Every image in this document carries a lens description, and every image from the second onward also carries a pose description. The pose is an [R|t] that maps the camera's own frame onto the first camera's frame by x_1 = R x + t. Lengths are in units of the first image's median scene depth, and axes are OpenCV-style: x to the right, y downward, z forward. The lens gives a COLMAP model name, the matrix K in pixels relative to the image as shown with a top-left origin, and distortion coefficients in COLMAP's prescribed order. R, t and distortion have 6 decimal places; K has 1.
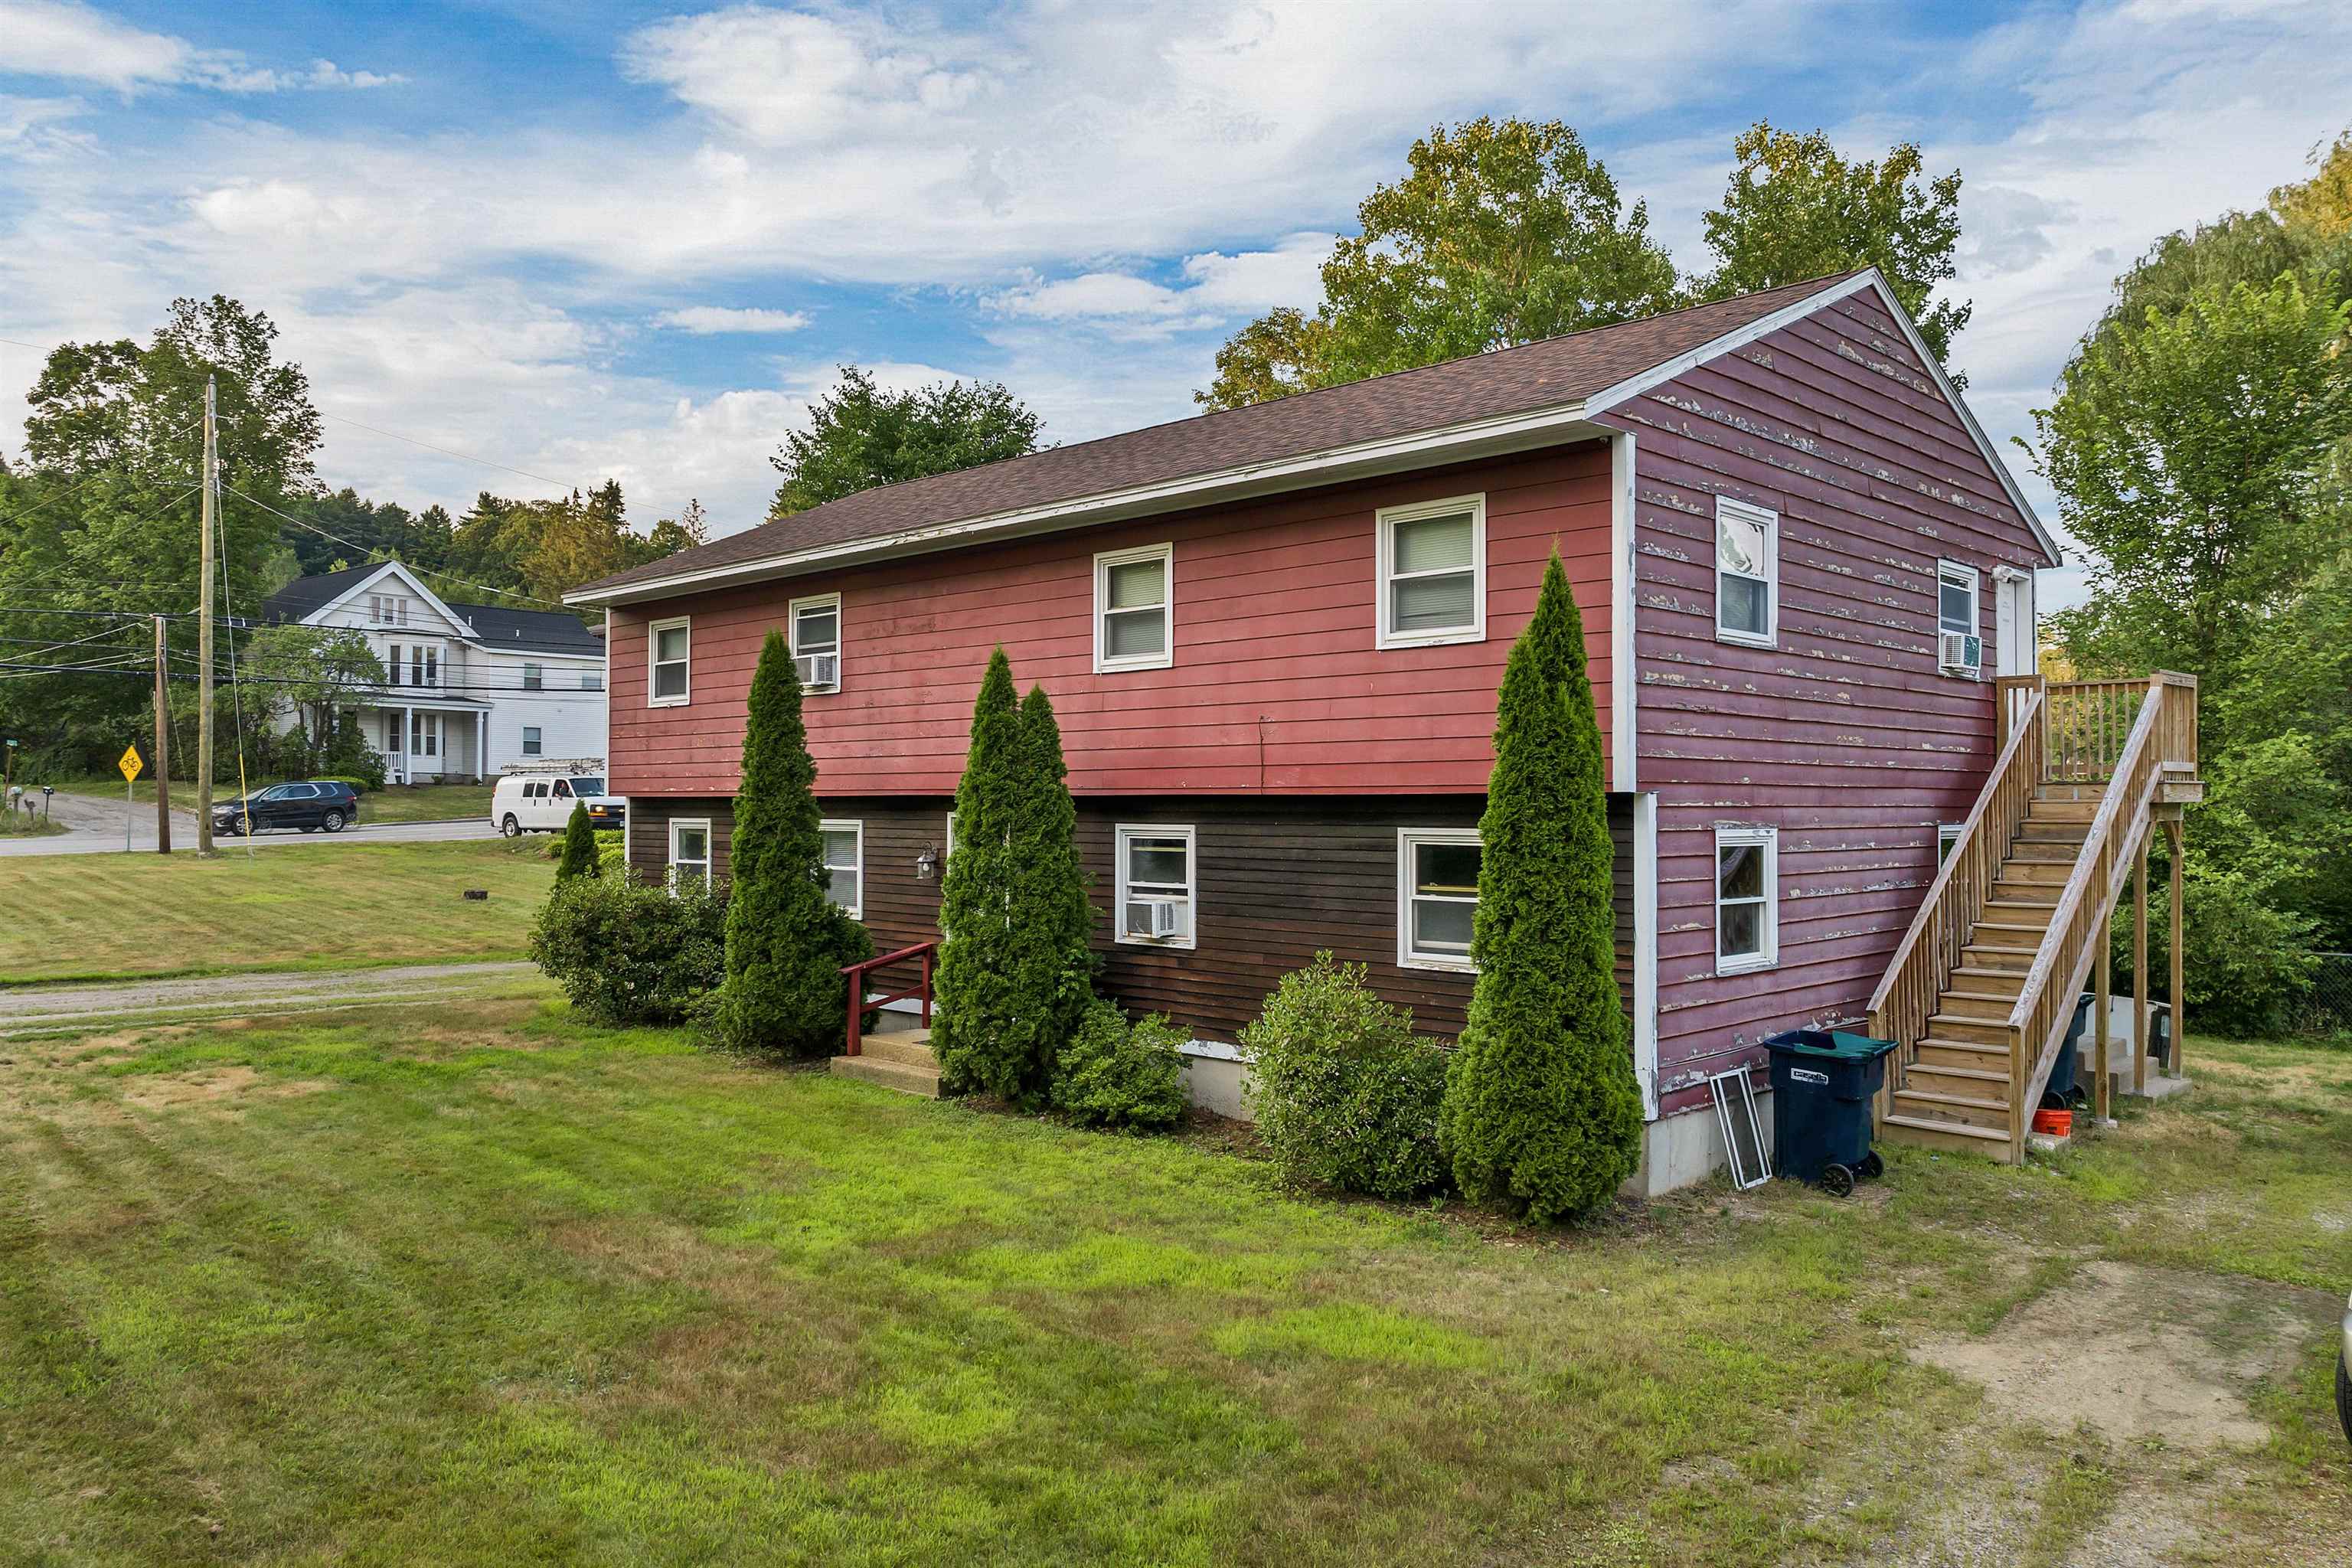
lens RADIAL K [[1686.0, 0, 1183.2], [0, 1686.0, 783.8], [0, 0, 1]] dist [-0.035586, 0.003331]
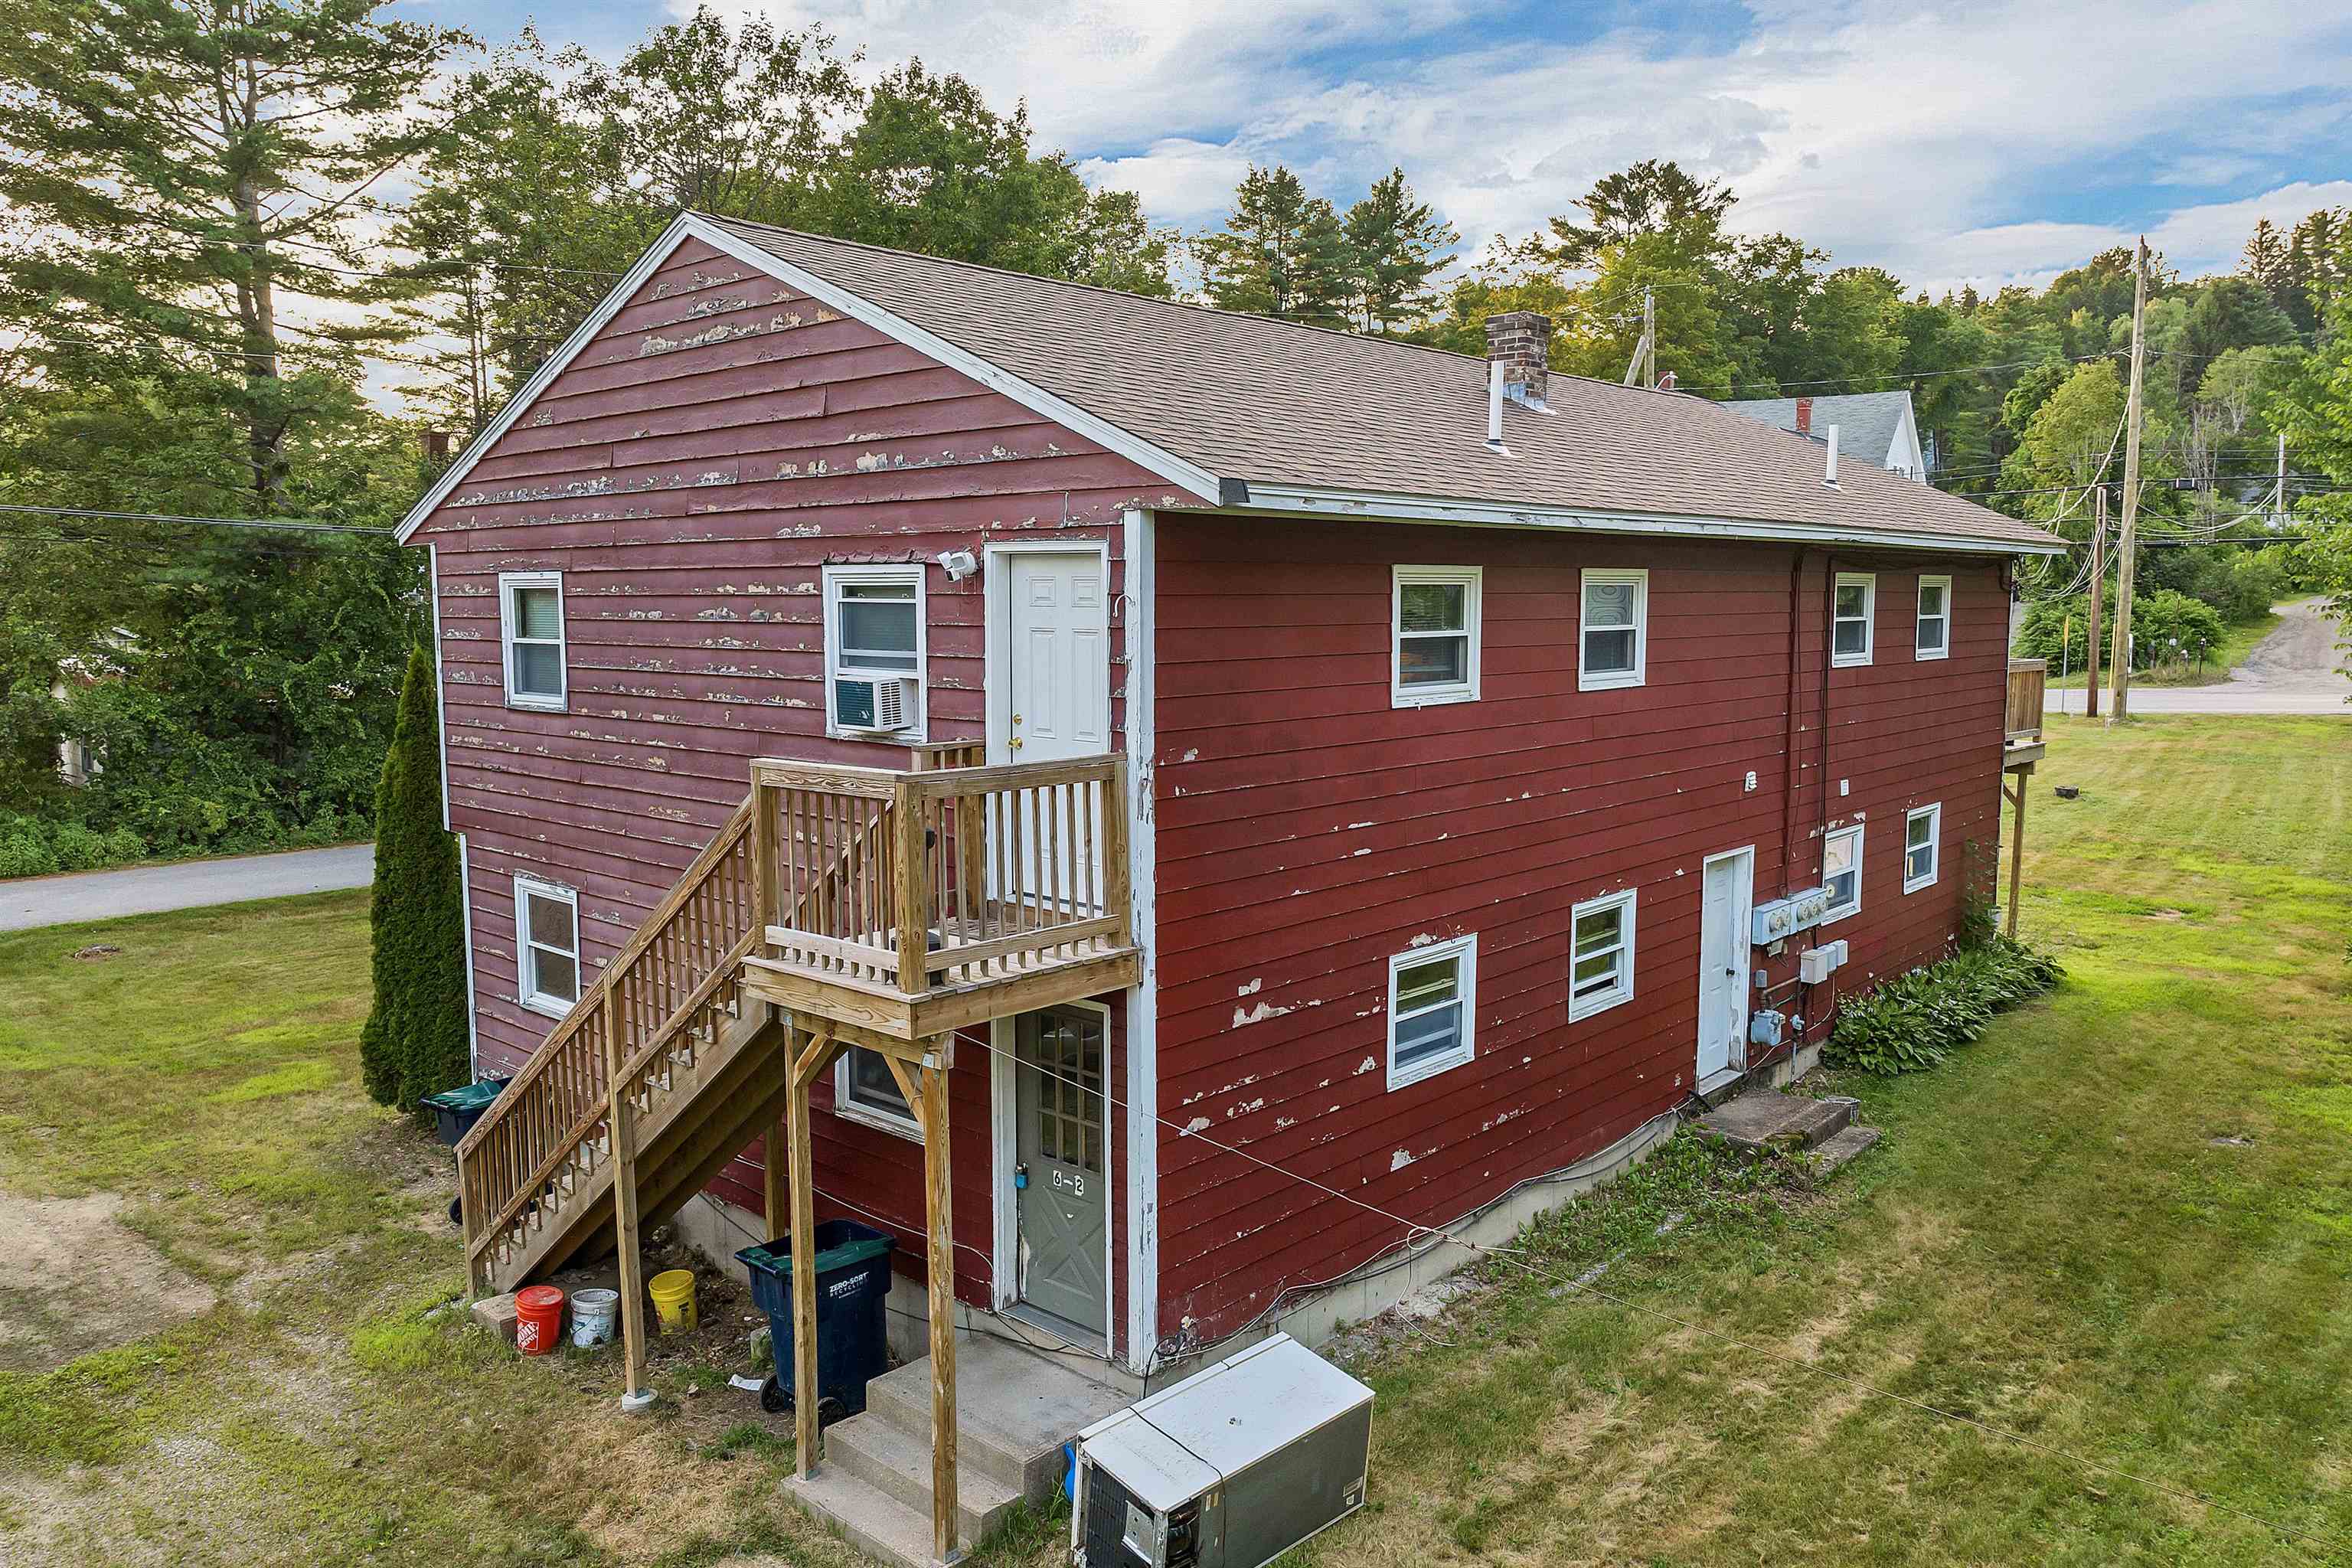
lens RADIAL K [[1686.0, 0, 1184.2], [0, 1686.0, 787.6], [0, 0, 1]] dist [-0.035586, 0.003331]
pose [[0.045309, 0.114767, -0.992359, 1.365339], [0.014592, 0.993197, 0.115530, -0.145835], [0.998866, -0.019715, 0.043326, 1.330469]]
